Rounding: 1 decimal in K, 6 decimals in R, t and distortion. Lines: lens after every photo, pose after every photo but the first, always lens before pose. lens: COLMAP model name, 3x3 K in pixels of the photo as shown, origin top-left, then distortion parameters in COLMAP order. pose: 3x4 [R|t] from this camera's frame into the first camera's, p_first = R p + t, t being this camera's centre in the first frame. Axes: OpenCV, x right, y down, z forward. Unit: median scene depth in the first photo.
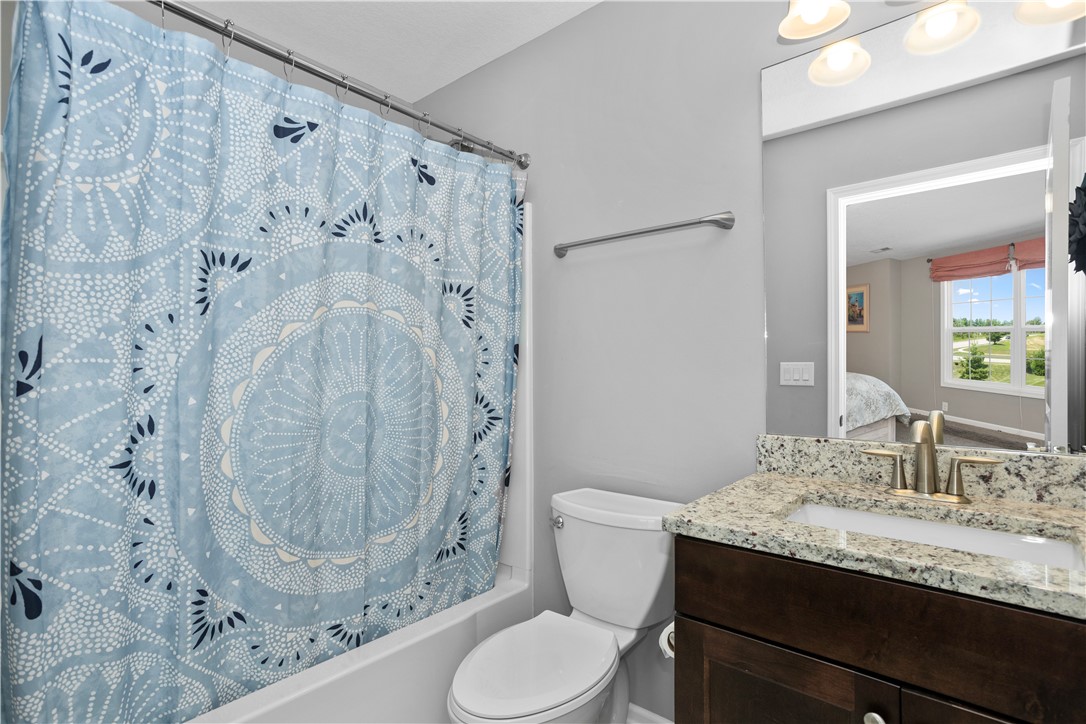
lens RADIAL K [[532.5, 0, 545.5], [0, 532.5, 367.4], [0, 0, 1]] dist [-0.045660, 0.000150]
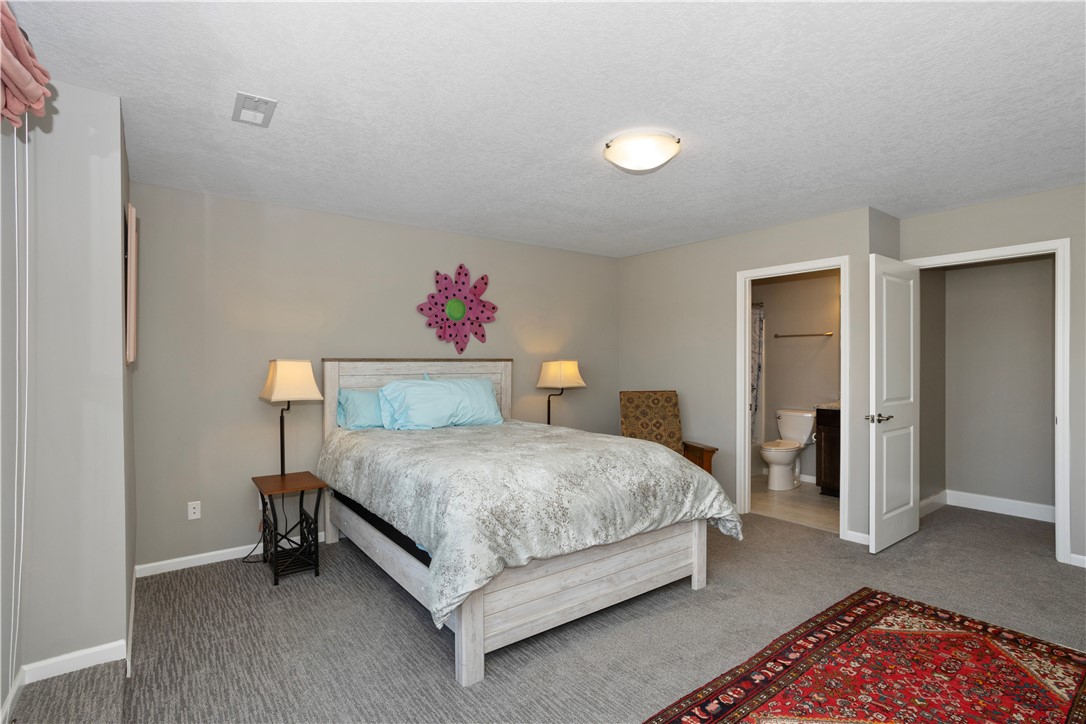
lens RADIAL K [[532.5, 0, 545.5], [0, 532.5, 367.4], [0, 0, 1]] dist [-0.045660, 0.000150]
pose [[0.979145, 0.002698, -0.203145, -0.675782], [-0.002285, 0.999995, 0.002270, -0.035139], [0.203150, -0.001758, 0.979146, -2.355162]]
